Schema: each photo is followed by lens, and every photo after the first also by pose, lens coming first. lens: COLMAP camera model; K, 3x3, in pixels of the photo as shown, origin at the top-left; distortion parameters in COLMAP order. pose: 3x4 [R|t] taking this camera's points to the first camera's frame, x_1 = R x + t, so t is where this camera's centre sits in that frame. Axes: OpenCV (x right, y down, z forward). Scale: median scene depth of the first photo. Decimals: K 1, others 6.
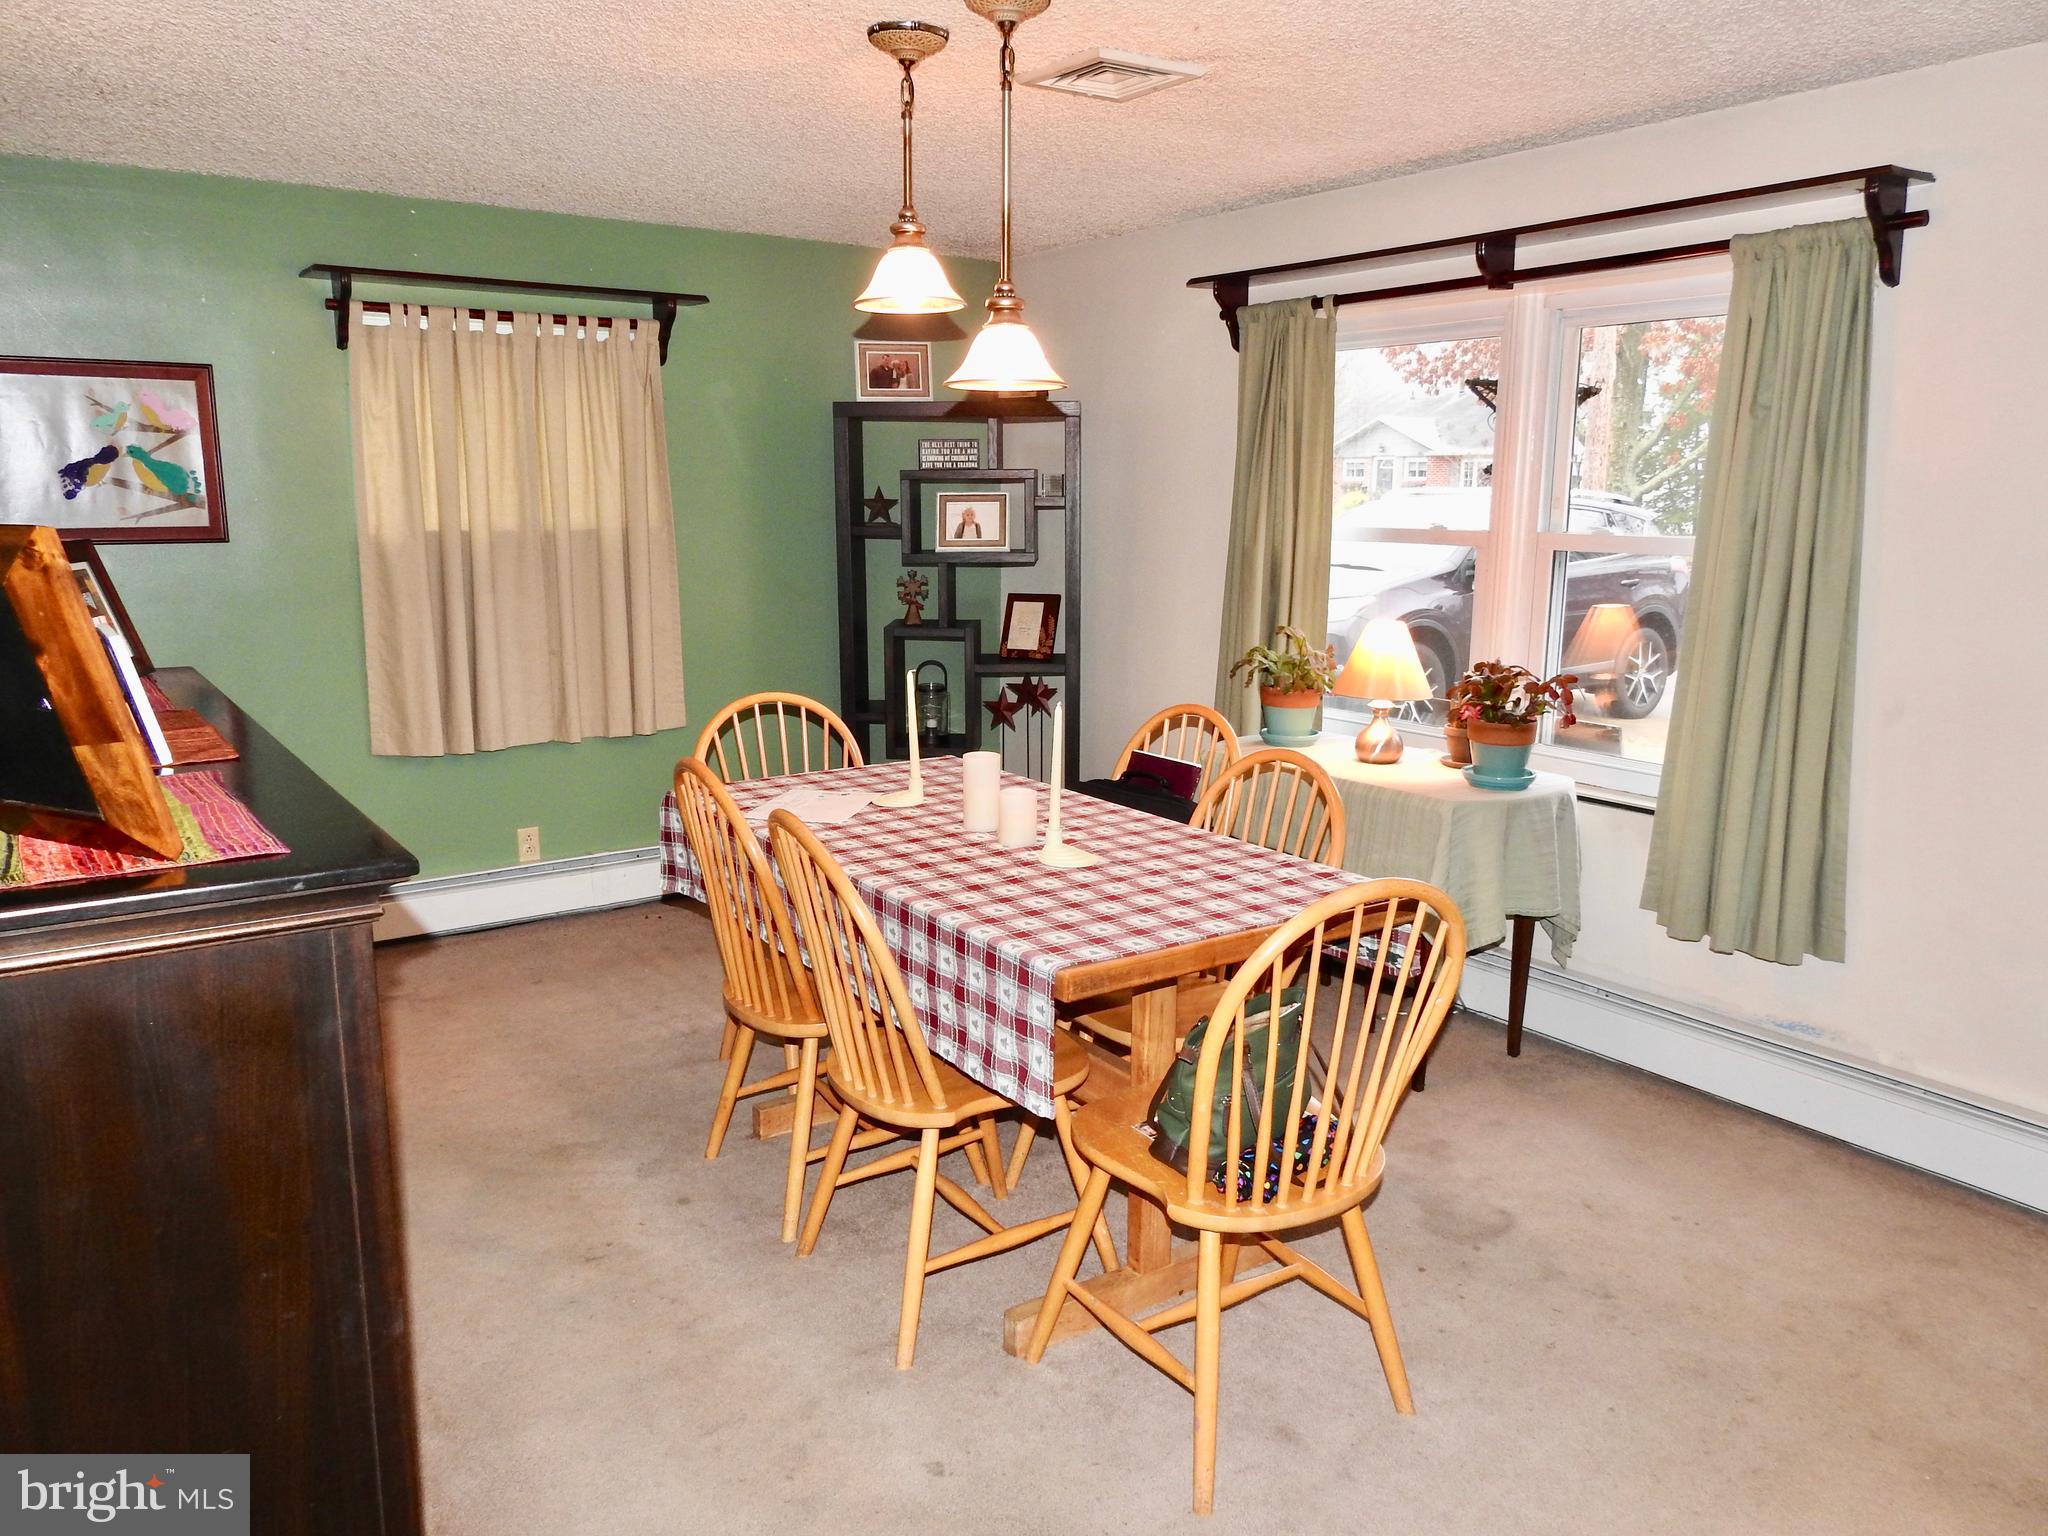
lens RADIAL K [[1466.8, 0, 1021.8], [0, 1466.8, 760.0], [0, 0, 1]] dist [-0.003015, 0.005681]
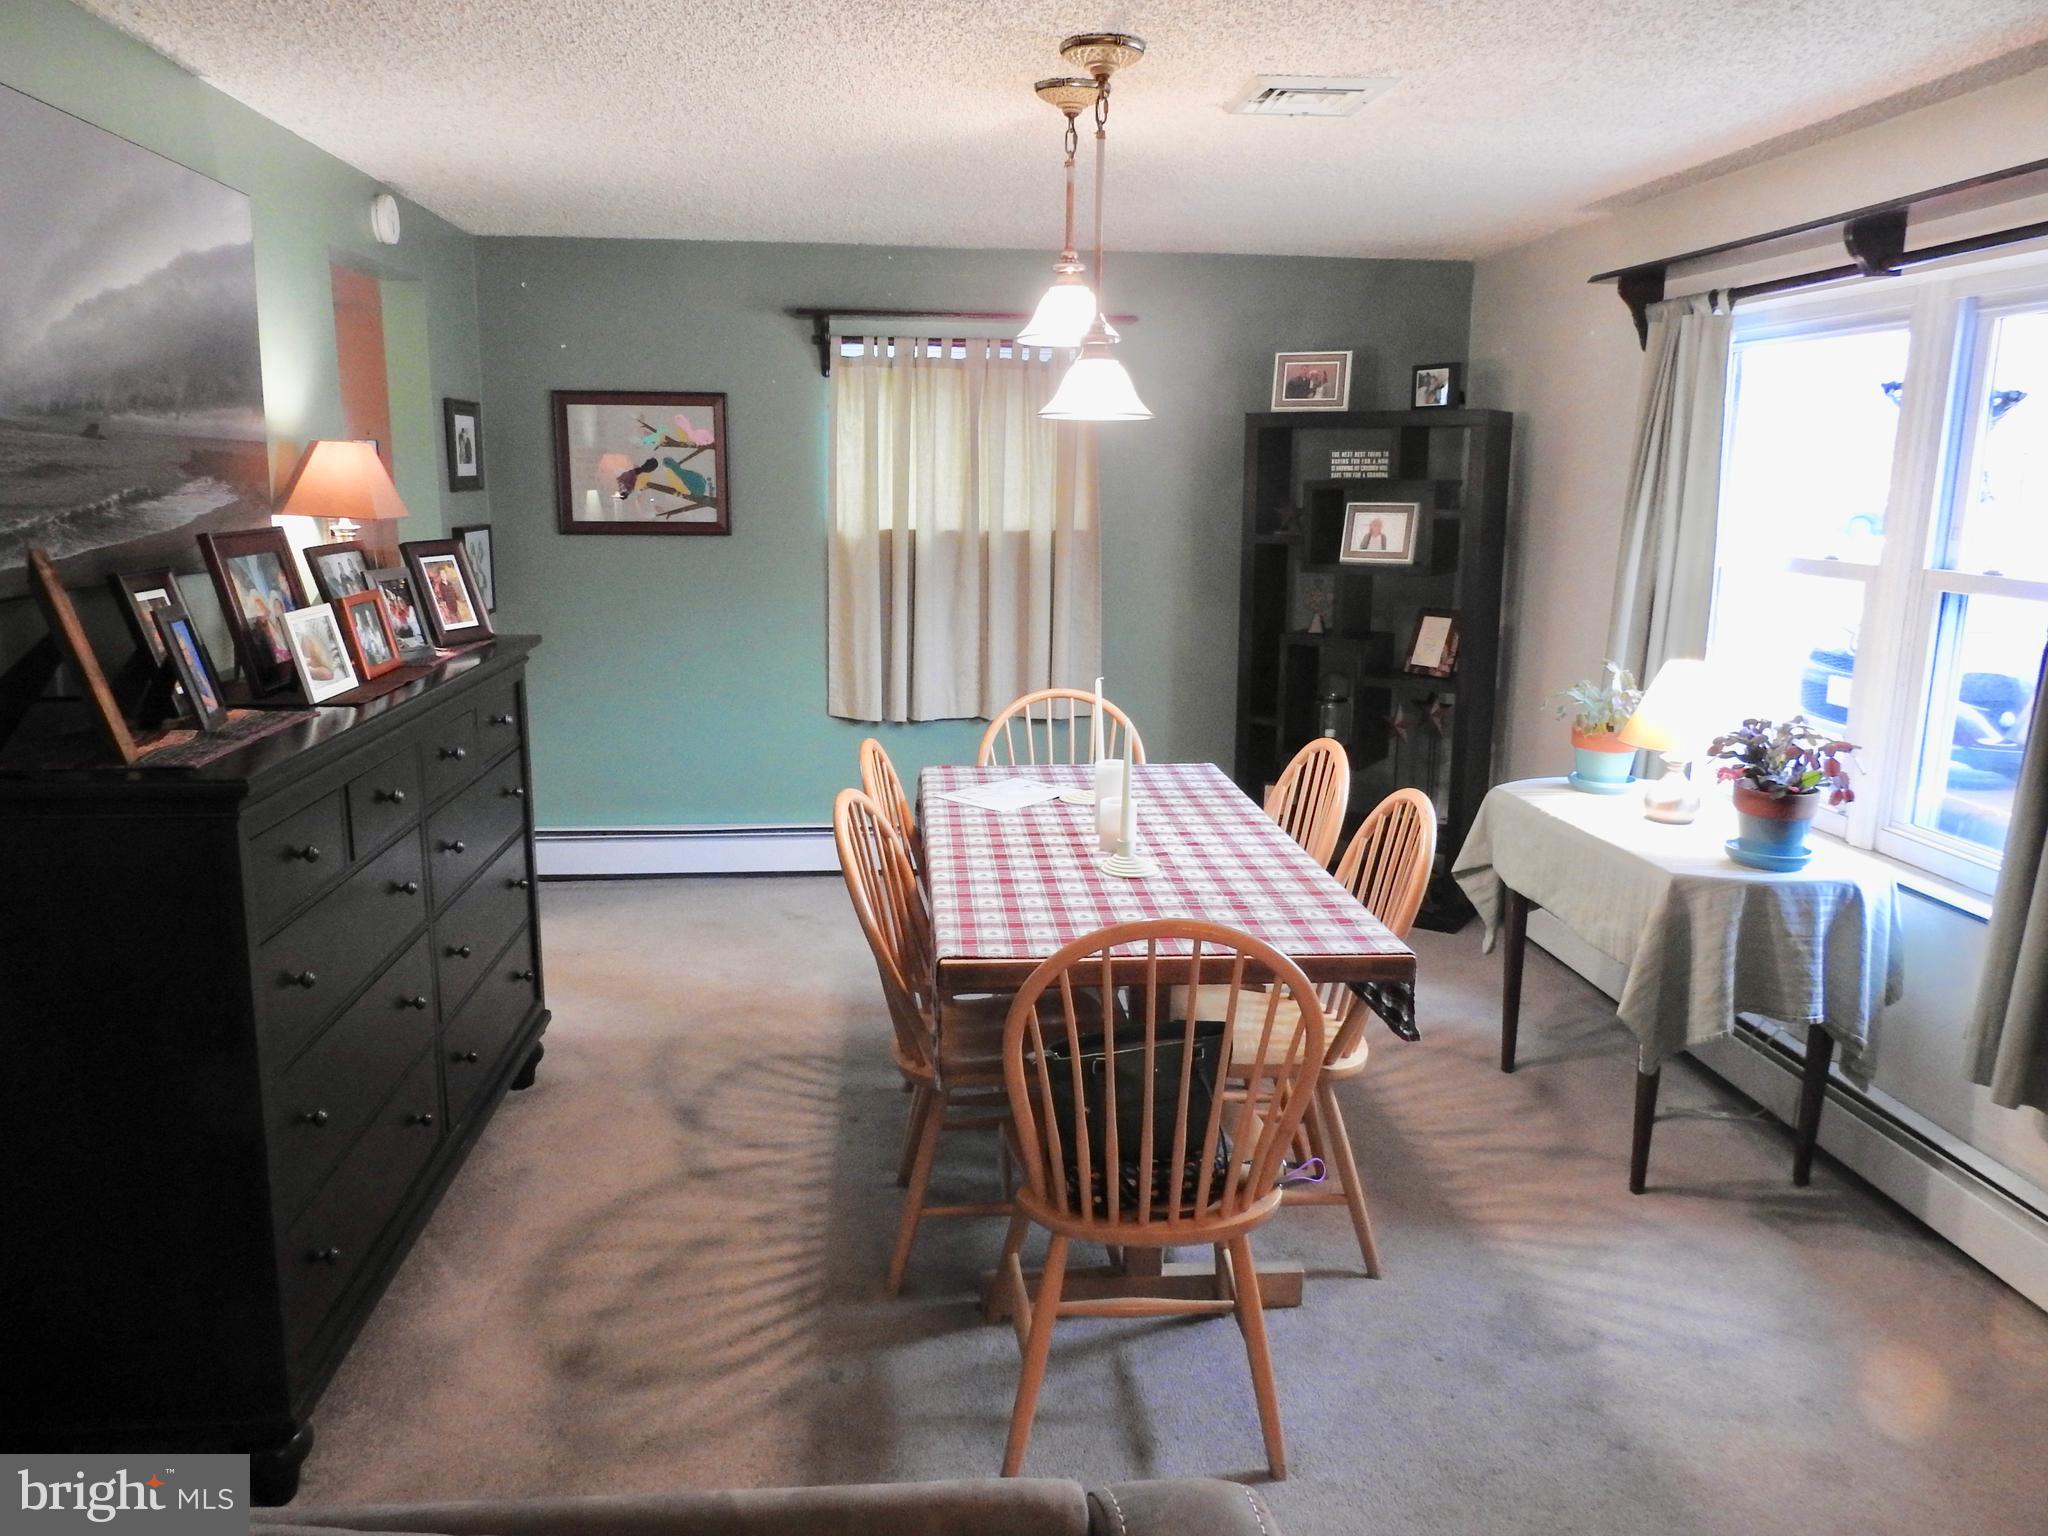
lens RADIAL K [[1466.8, 0, 1001.6], [0, 1466.8, 775.8], [0, 0, 1]] dist [-0.003015, 0.005681]
pose [[0.867636, 0.107931, -0.485344, 0.286874], [-0.099020, 0.994110, 0.044056, -0.022818], [0.487240, 0.009834, 0.873212, 0.025682]]
